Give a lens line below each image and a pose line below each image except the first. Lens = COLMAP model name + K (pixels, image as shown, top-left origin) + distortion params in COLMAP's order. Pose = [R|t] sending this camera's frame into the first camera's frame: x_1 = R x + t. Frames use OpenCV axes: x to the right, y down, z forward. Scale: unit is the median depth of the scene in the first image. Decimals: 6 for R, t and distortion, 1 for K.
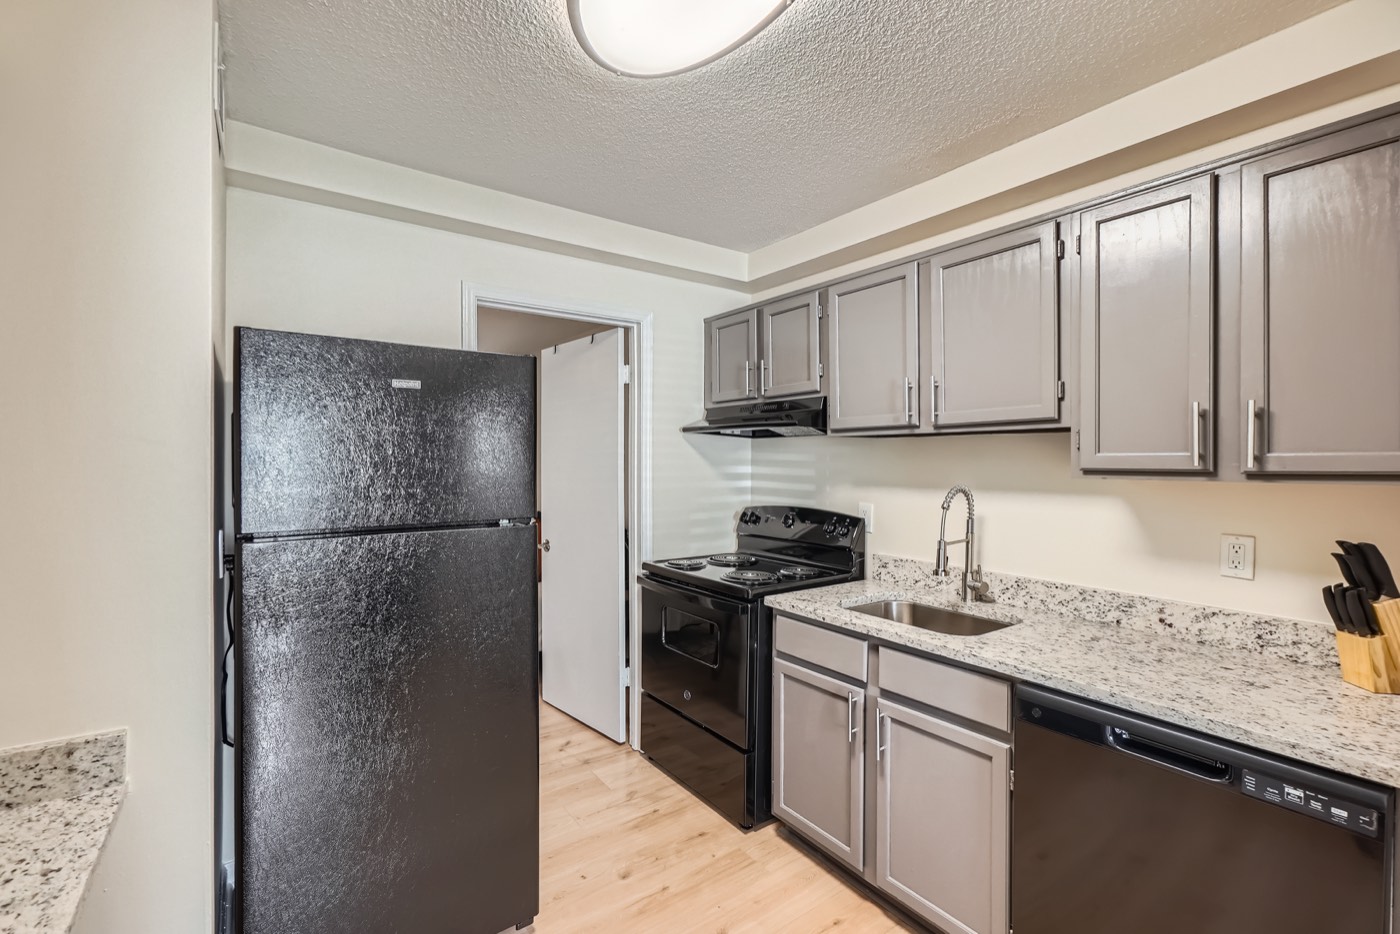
lens RADIAL K [[621.5, 0, 688.7], [0, 621.5, 461.4], [0, 0, 1]] dist [-0.033771, 0.024750]
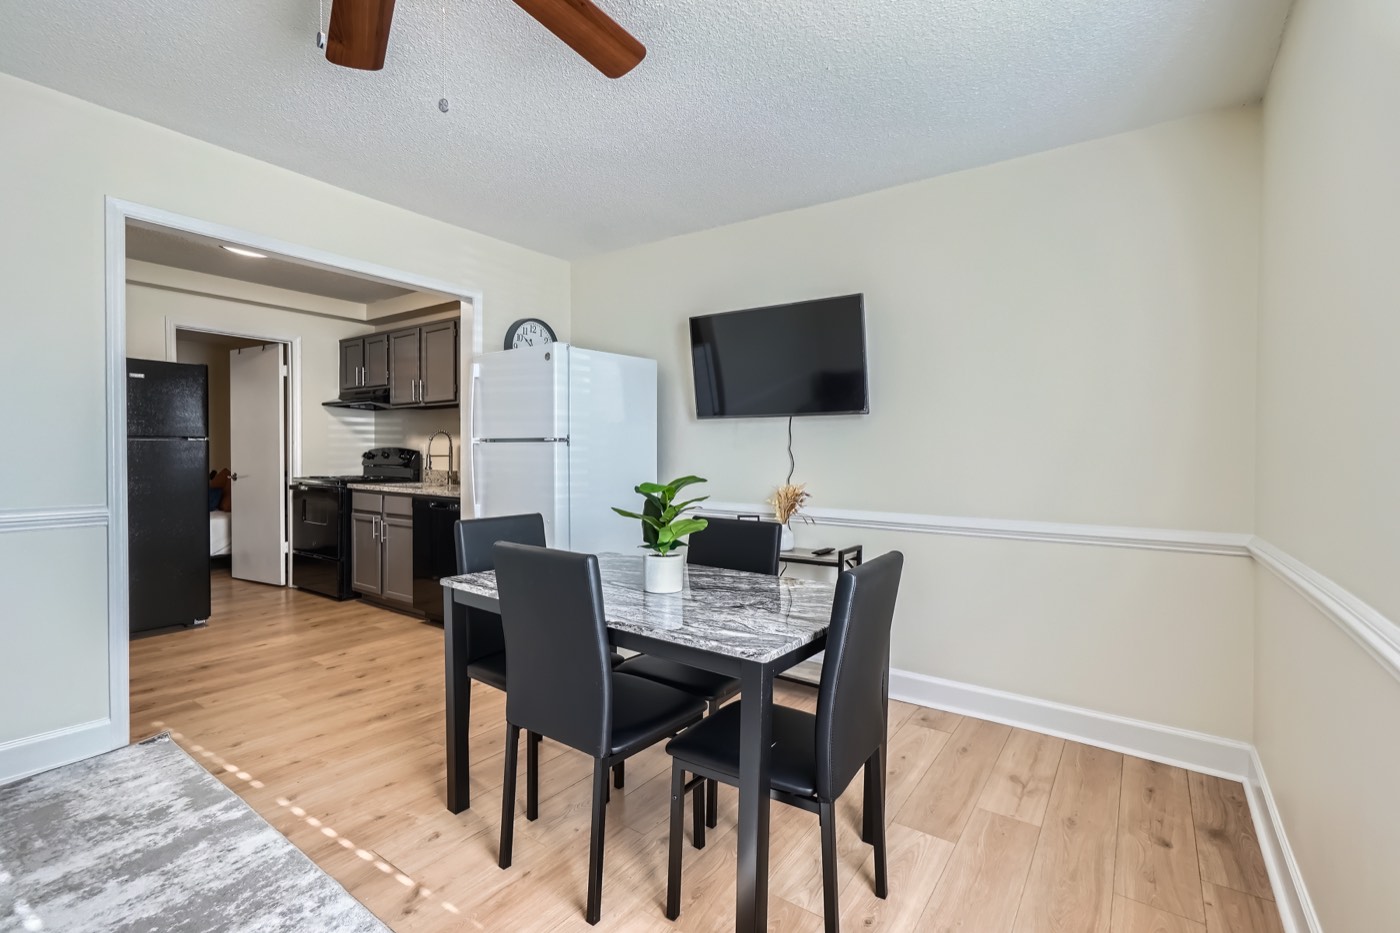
lens RADIAL K [[621.5, 0, 688.7], [0, 621.5, 460.9], [0, 0, 1]] dist [-0.033771, 0.024750]
pose [[0.937395, -0.004261, 0.348242, 0.507627], [-0.001232, 0.999878, 0.015551, 0.116183], [-0.348266, -0.015007, 0.937276, -1.418333]]
